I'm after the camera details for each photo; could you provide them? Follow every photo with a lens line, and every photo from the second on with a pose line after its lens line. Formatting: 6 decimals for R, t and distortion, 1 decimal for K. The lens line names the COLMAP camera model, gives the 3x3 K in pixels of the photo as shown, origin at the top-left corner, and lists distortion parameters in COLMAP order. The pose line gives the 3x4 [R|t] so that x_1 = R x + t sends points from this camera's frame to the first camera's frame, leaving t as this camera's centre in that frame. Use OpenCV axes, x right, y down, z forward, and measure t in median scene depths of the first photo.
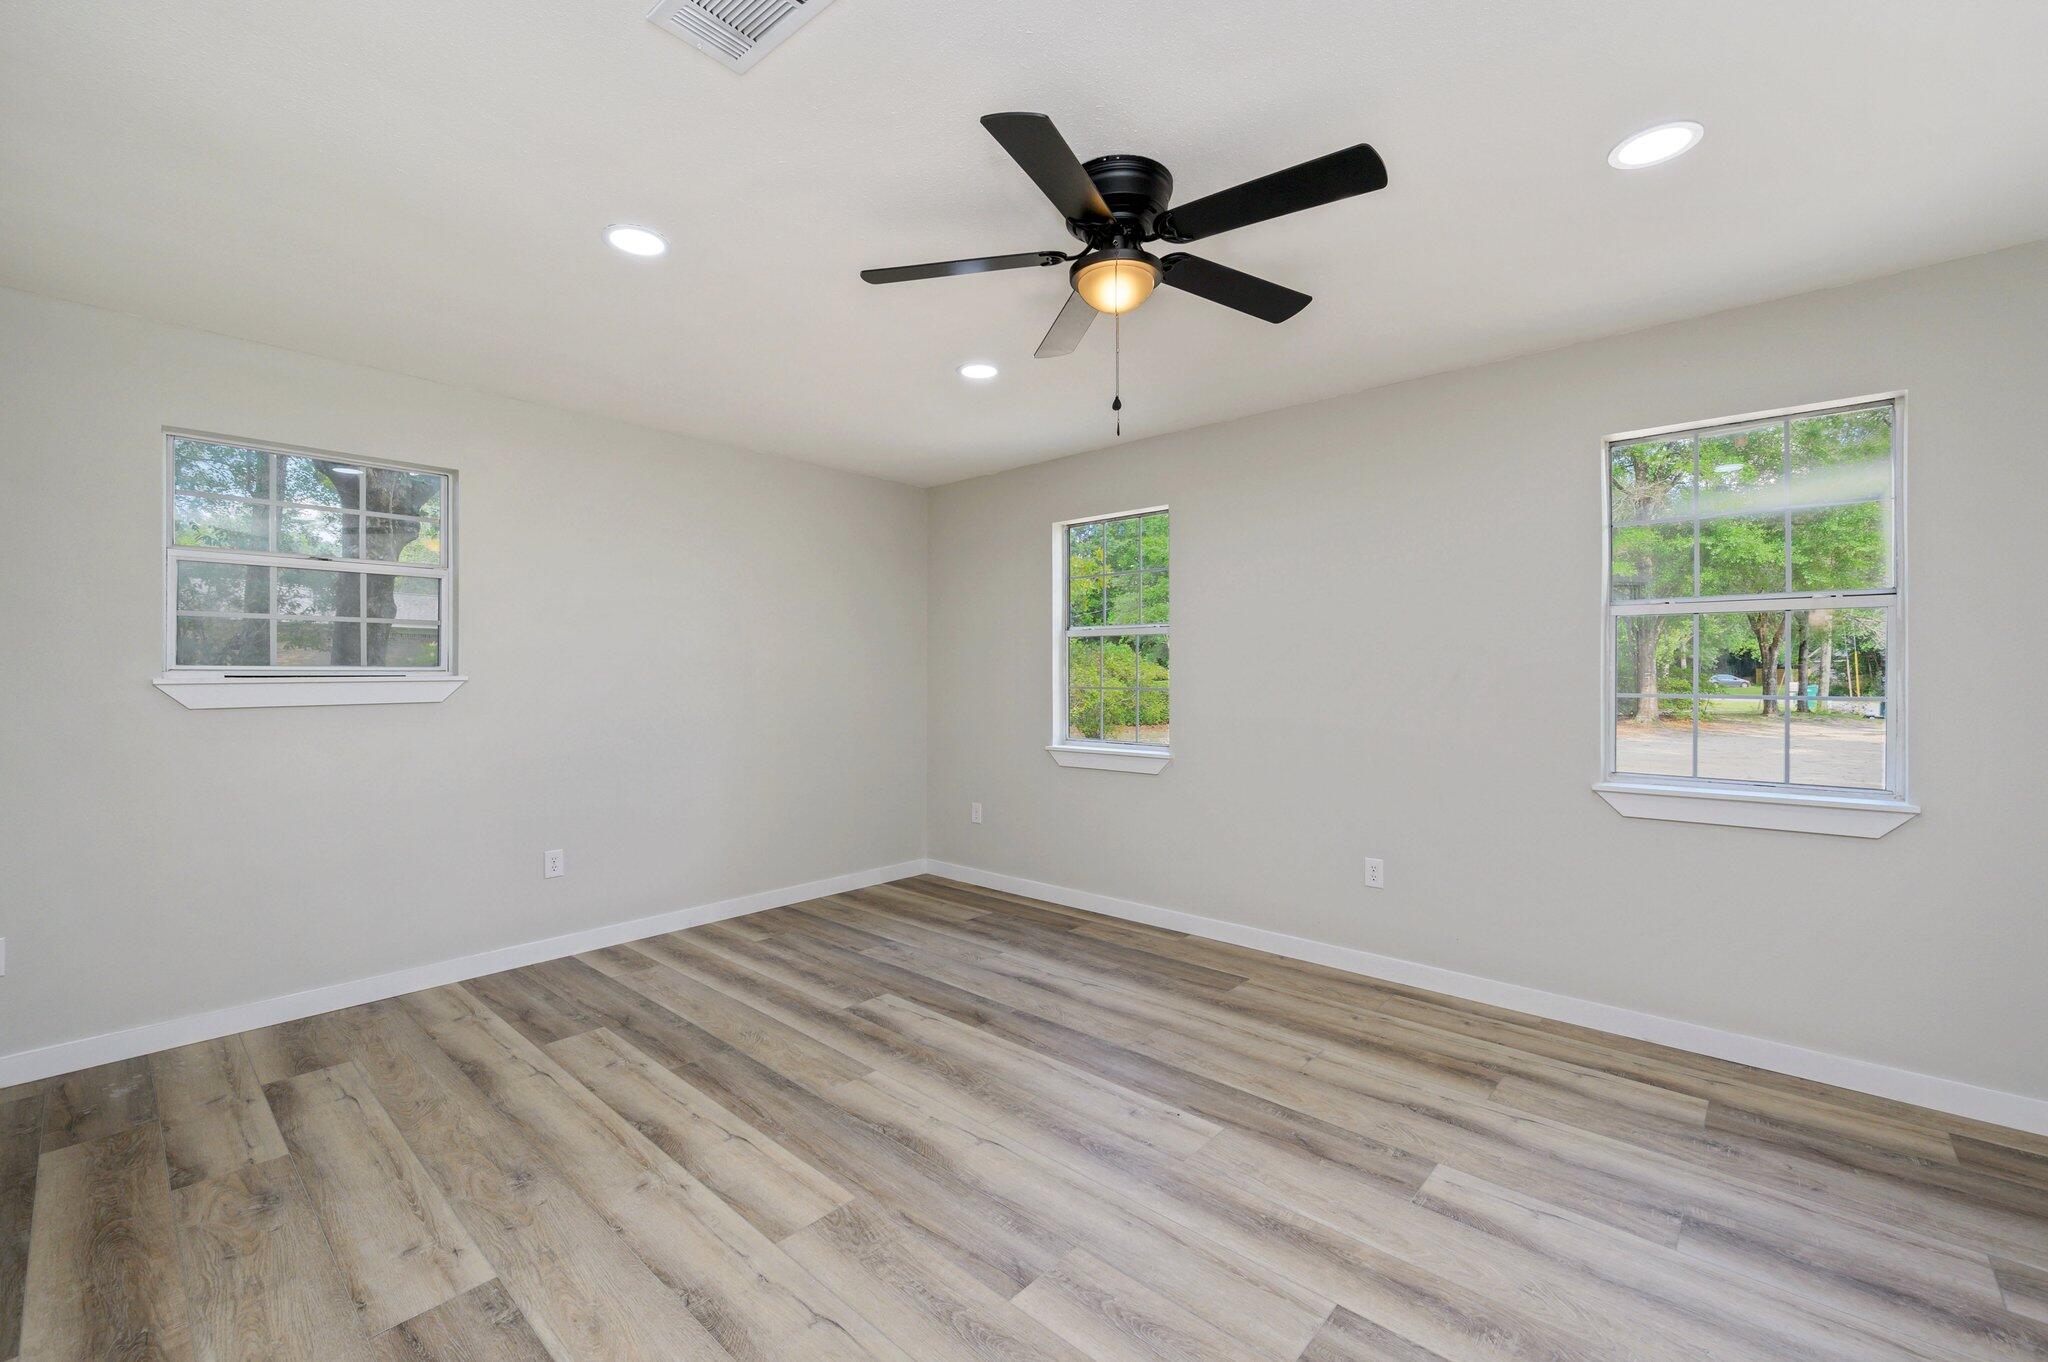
lens RADIAL K [[849.0, 0, 1021.2], [0, 849.0, 675.0], [0, 0, 1]] dist [0.003969, 0.000126]
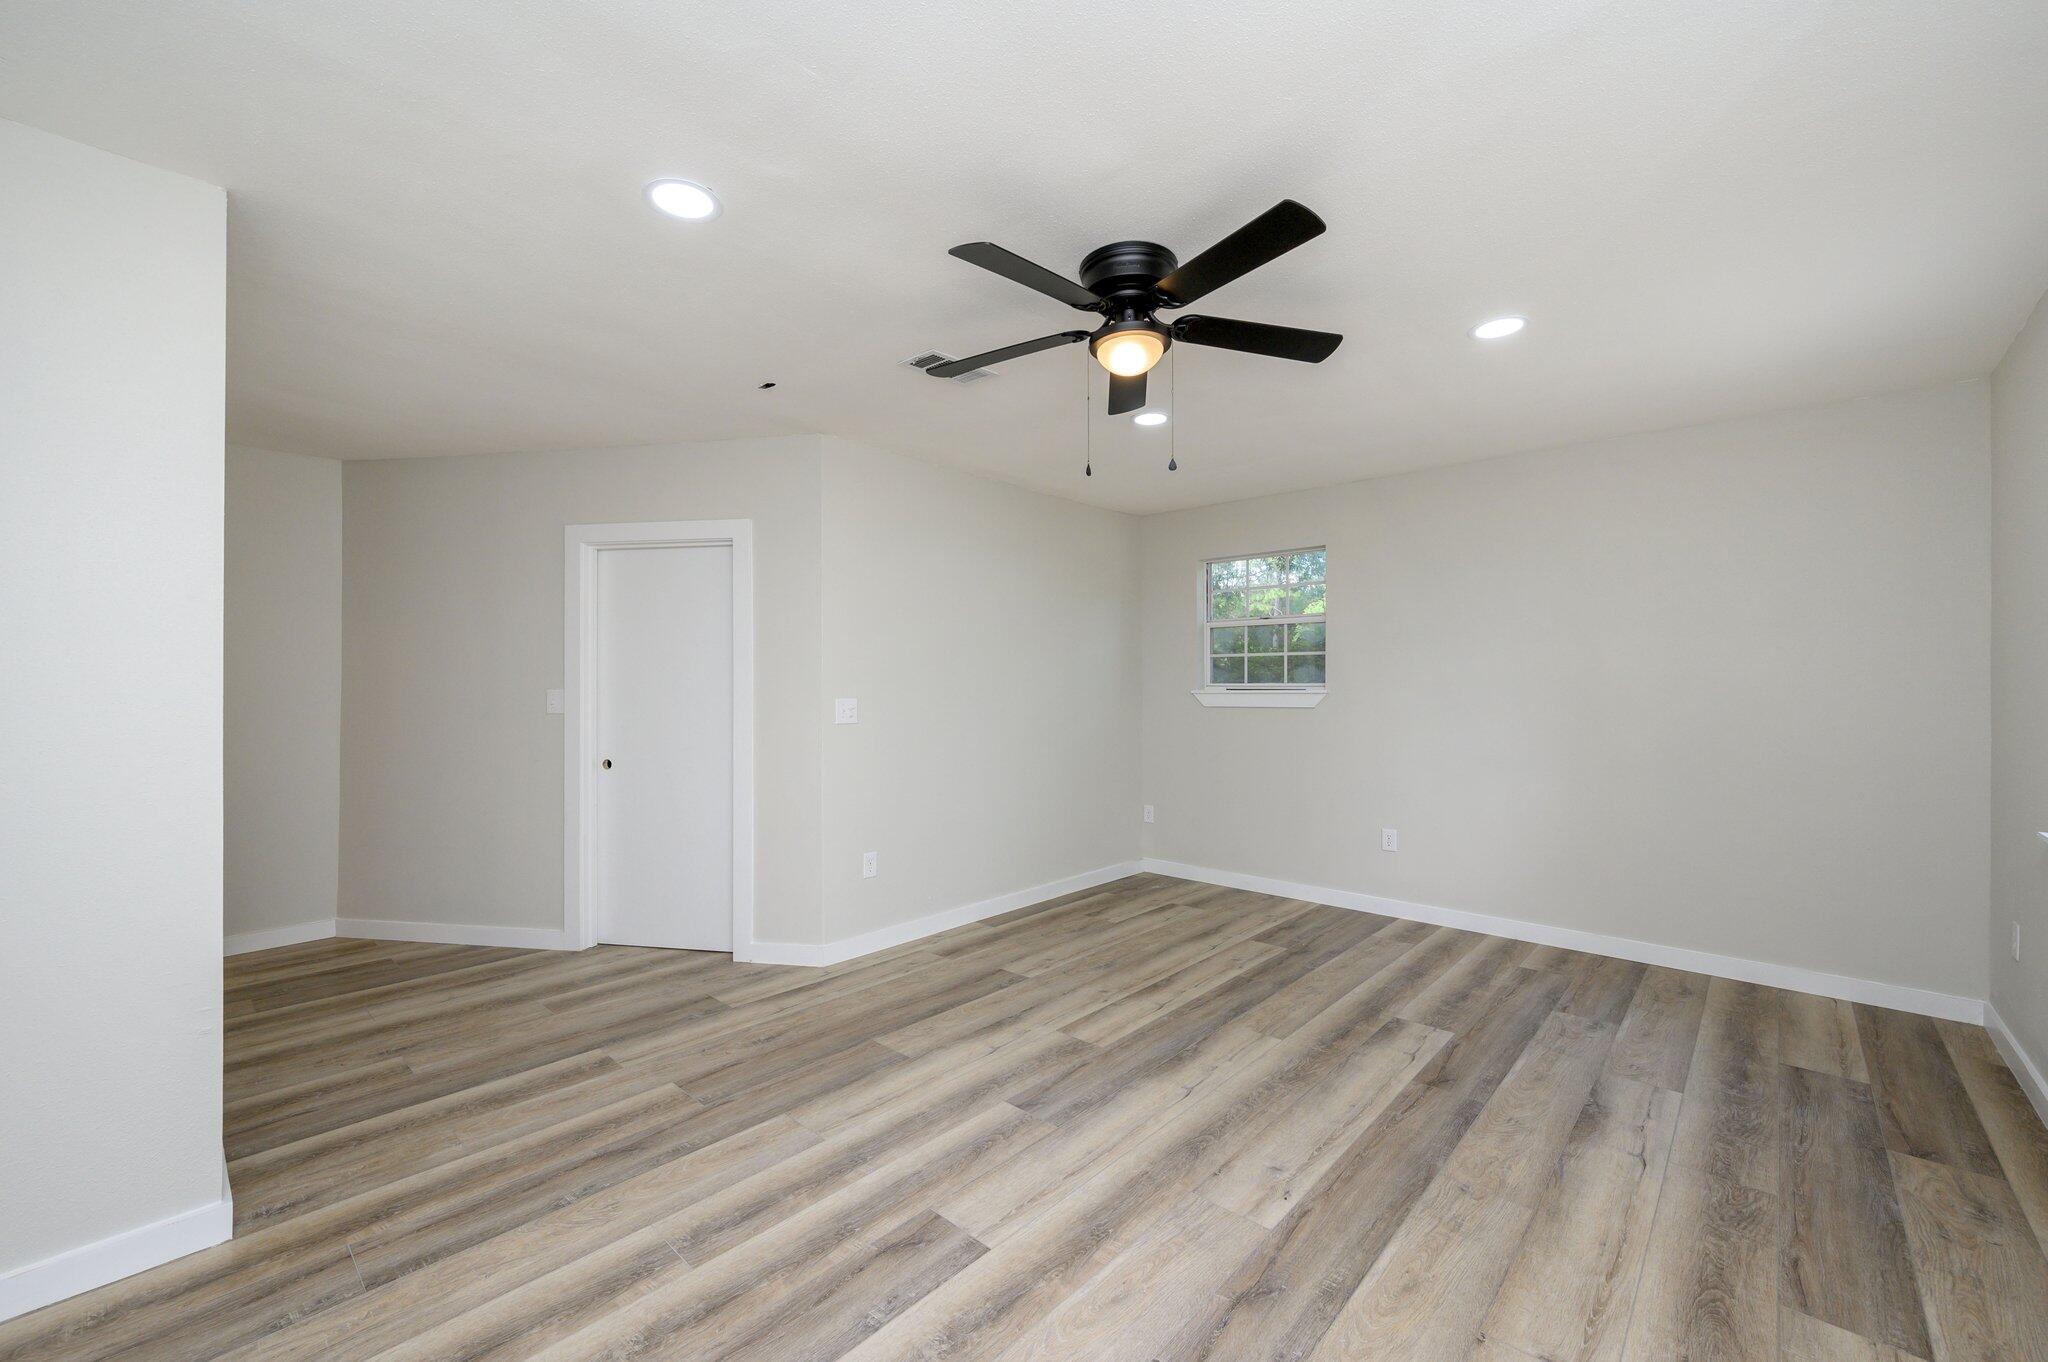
lens RADIAL K [[812.8, 0, 1018.7], [0, 812.8, 686.6], [0, 0, 1]] dist [0.001642, 0.000181]
pose [[-0.012145, 0.001078, -0.999926, 0.812271], [-0.000075, 0.999999, 0.001079, -0.005803], [0.999926, 0.000088, -0.012145, 0.587583]]
